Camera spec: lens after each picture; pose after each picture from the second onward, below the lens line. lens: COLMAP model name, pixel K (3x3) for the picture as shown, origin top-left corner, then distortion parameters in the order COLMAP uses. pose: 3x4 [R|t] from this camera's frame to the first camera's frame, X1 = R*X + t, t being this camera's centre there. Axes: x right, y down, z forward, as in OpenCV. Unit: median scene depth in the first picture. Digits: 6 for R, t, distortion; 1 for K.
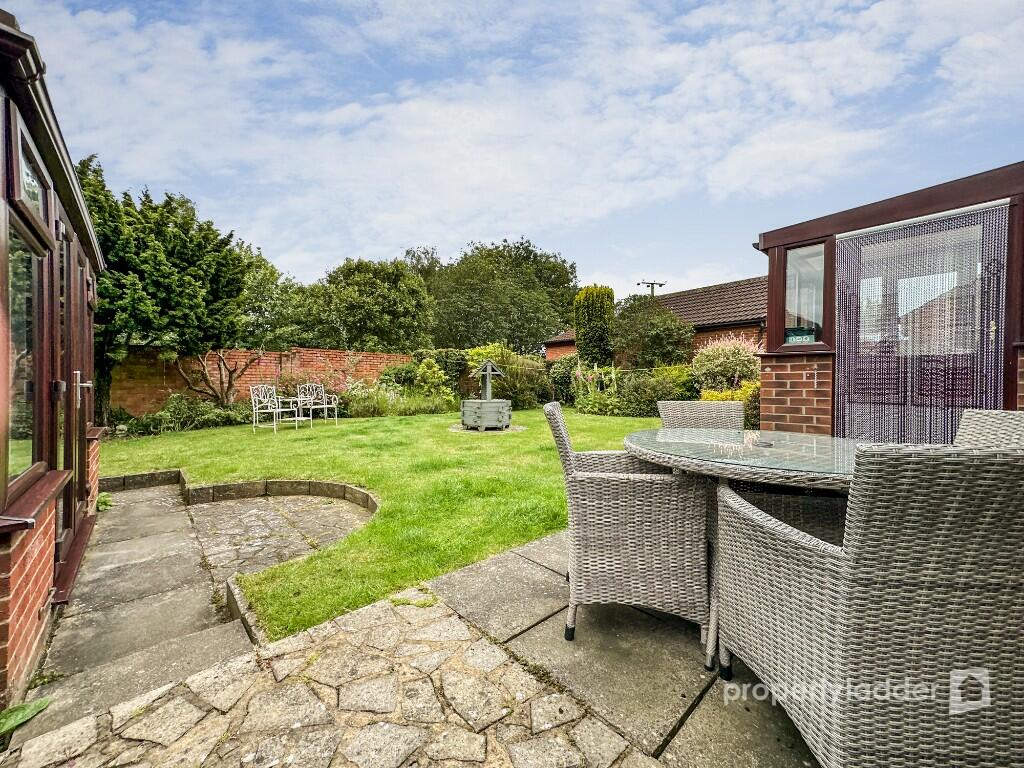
lens RADIAL K [[415.4, 0, 510.3], [0, 415.4, 380.3], [0, 0, 1]] dist [-0.000895, 0.000491]
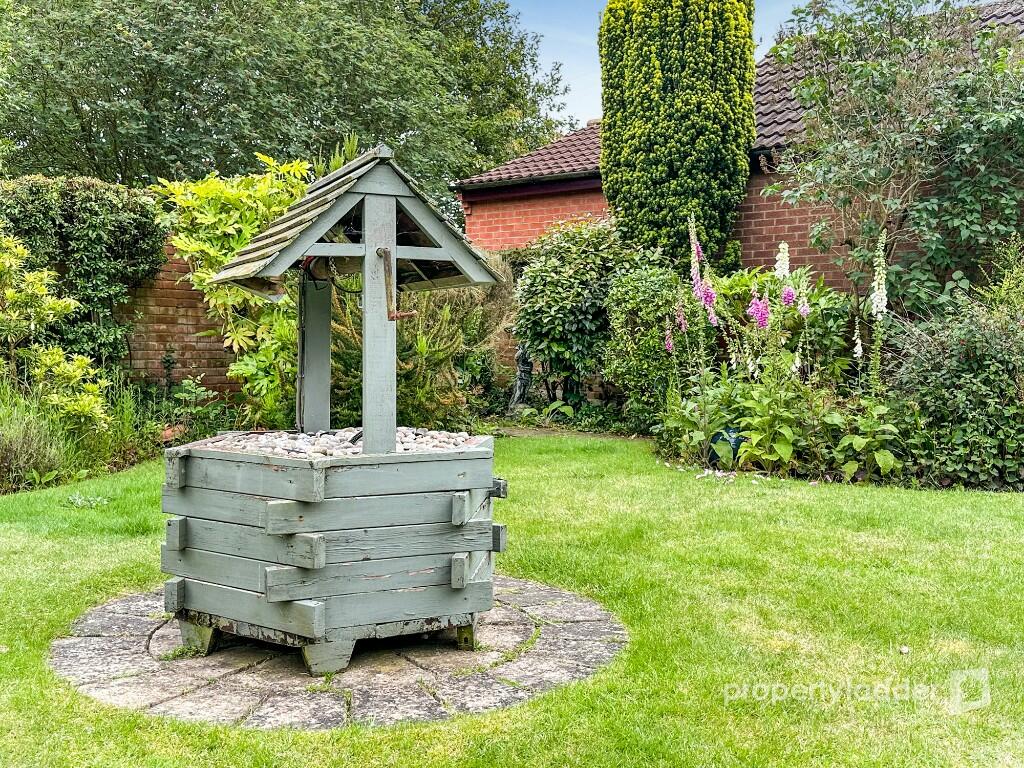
lens RADIAL K [[1092.2, 0, 512.0], [0, 1092.2, 384.0], [0, 0, 1]] dist [0.070599, -0.009357]
pose [[0.975515, -0.005713, 0.219859, -0.058146], [-0.004306, 0.998975, 0.045067, 0.007173], [-0.219891, -0.044911, 0.974490, 0.412843]]
